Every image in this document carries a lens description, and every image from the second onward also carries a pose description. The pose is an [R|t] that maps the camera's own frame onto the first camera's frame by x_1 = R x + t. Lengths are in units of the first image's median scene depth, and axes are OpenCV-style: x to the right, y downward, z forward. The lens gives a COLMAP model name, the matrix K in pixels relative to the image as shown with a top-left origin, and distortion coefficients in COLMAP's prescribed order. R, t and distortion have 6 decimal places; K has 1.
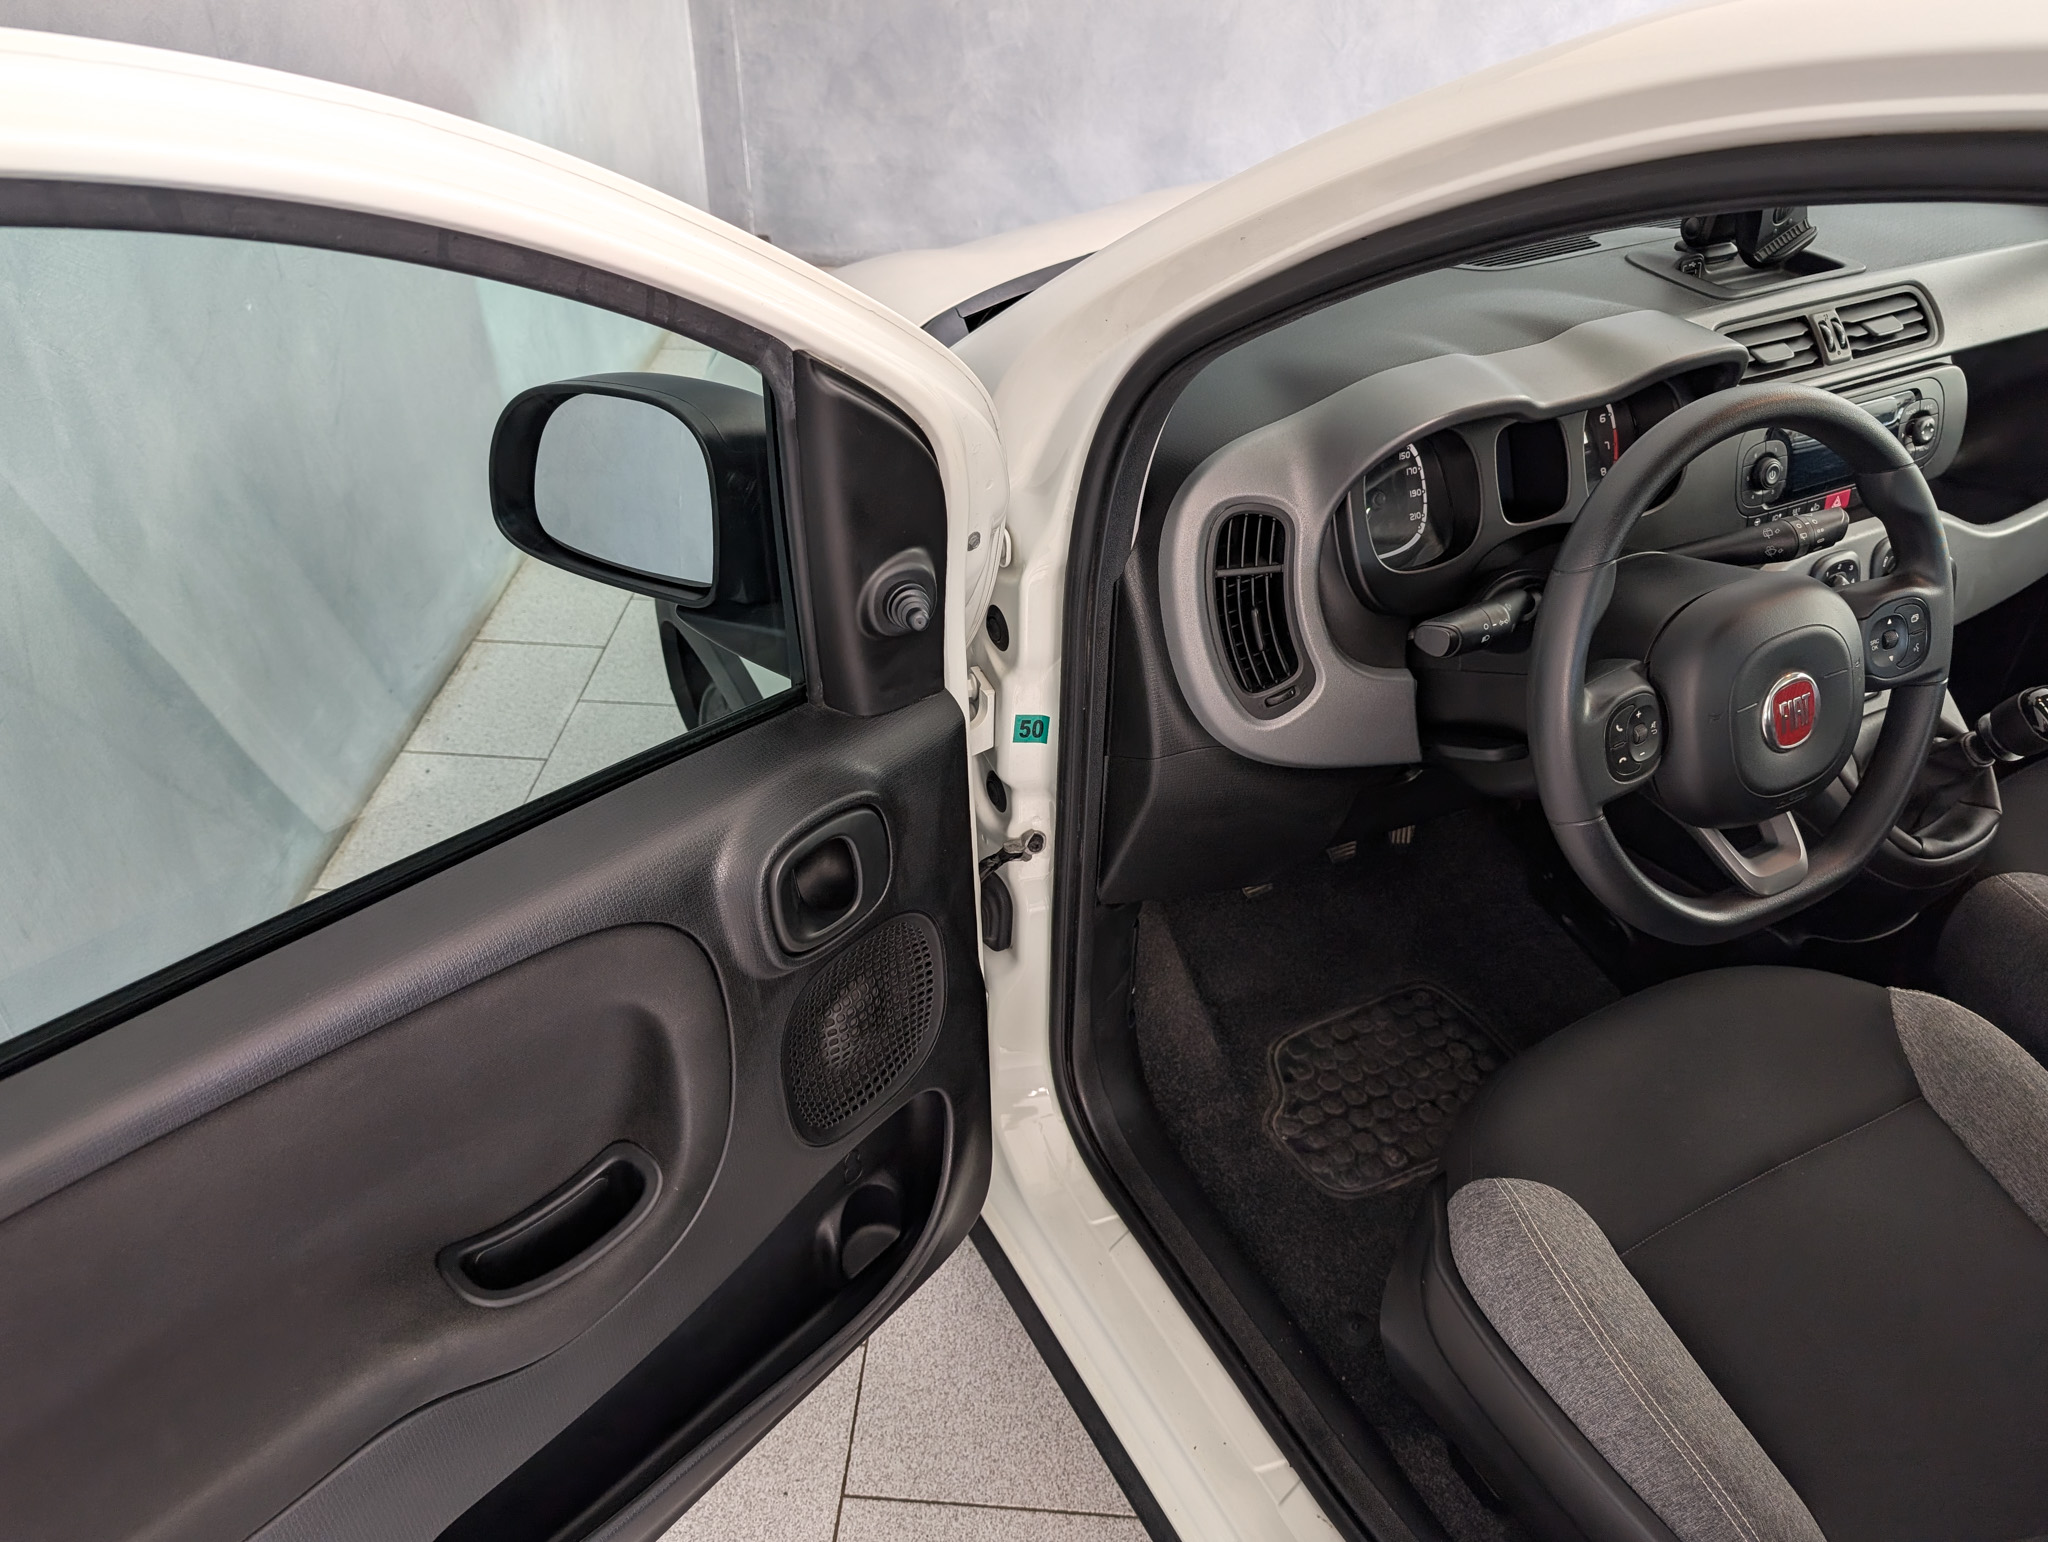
lens RADIAL K [[1499.0, 0, 1079.0], [0, 1499.0, 773.1], [0, 0, 1]] dist [0.006810, 0.006662]
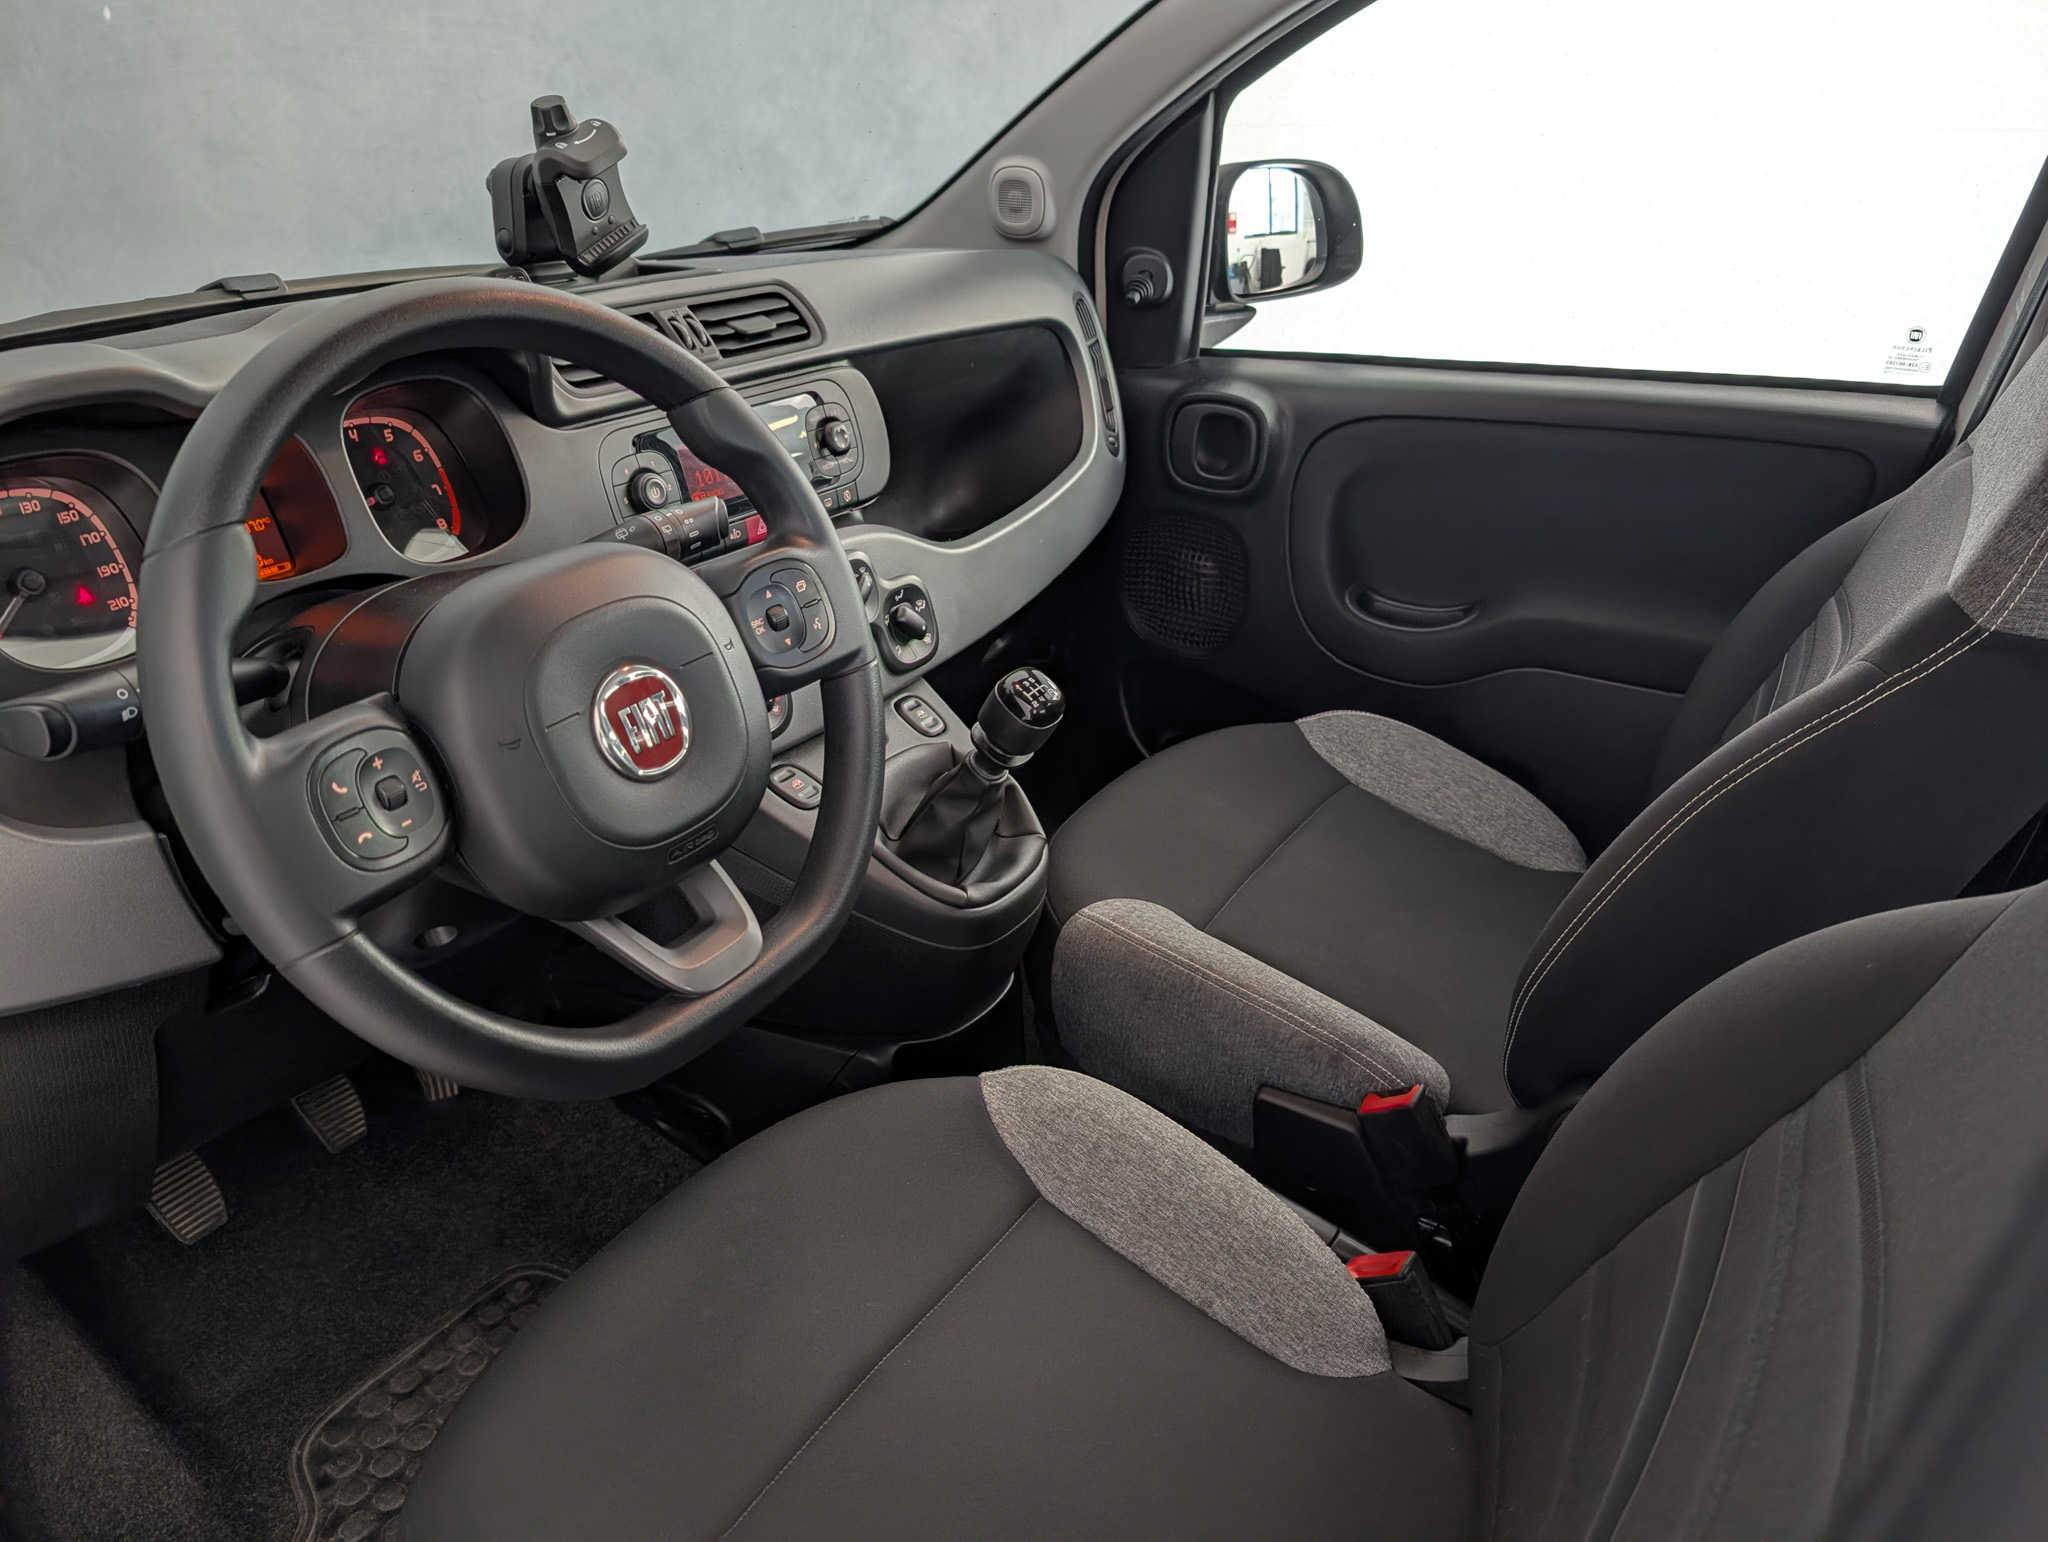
lens RADIAL K [[1440.4, 0, 1024.0], [0, 1440.4, 771.0], [0, 0, 1]] dist [0.008502, 0.003586]
pose [[0.877219, -0.217227, 0.428134, 0.266588], [0.294645, 0.947674, -0.122877, 0.090481], [-0.379039, 0.233938, 0.895323, 0.269105]]
